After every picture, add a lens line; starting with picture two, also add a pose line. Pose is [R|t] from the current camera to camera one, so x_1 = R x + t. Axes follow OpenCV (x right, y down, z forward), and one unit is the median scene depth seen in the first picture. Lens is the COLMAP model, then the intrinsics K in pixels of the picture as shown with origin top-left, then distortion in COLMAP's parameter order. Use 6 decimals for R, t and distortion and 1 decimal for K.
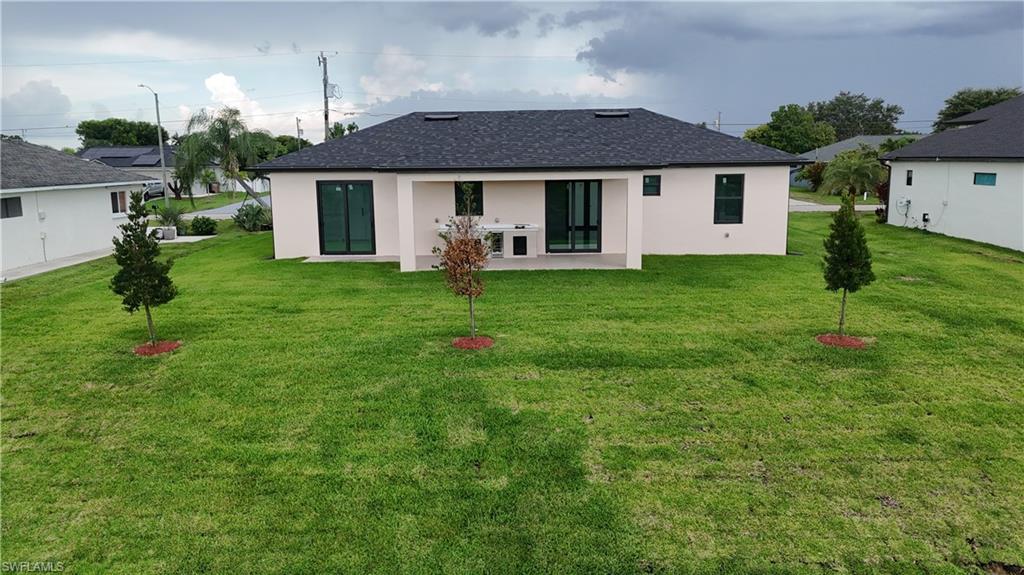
lens RADIAL K [[781.4, 0, 512.0], [0, 781.4, 287.5], [0, 0, 1]] dist [0.055375, -0.006635]
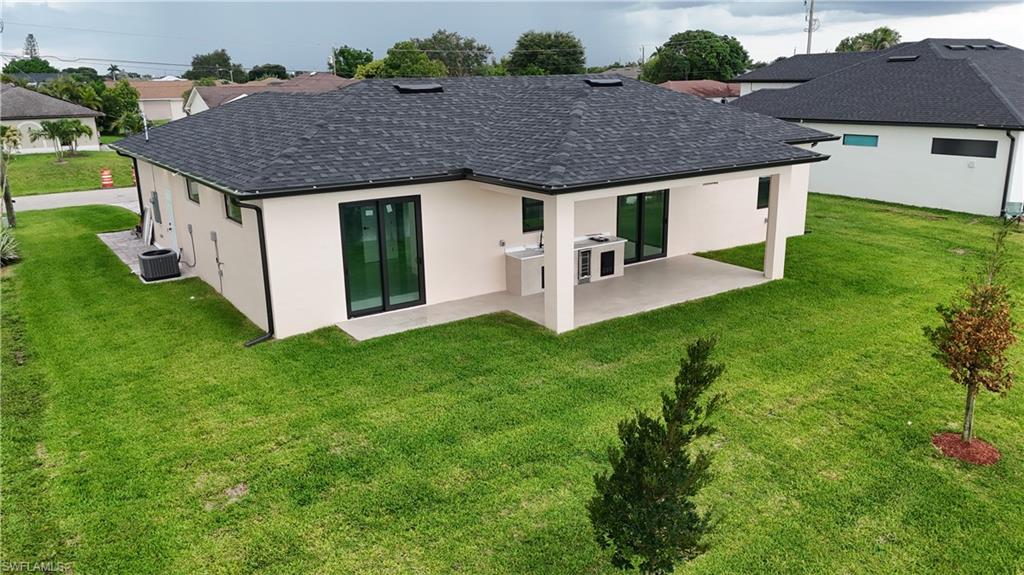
lens RADIAL K [[781.4, 0, 512.0], [0, 781.4, 287.5], [0, 0, 1]] dist [0.055375, -0.006635]
pose [[0.814705, -0.153805, 0.559106, -0.558268], [0.103178, 0.987247, 0.121236, -0.148751], [-0.570623, -0.041084, 0.820184, 0.468994]]
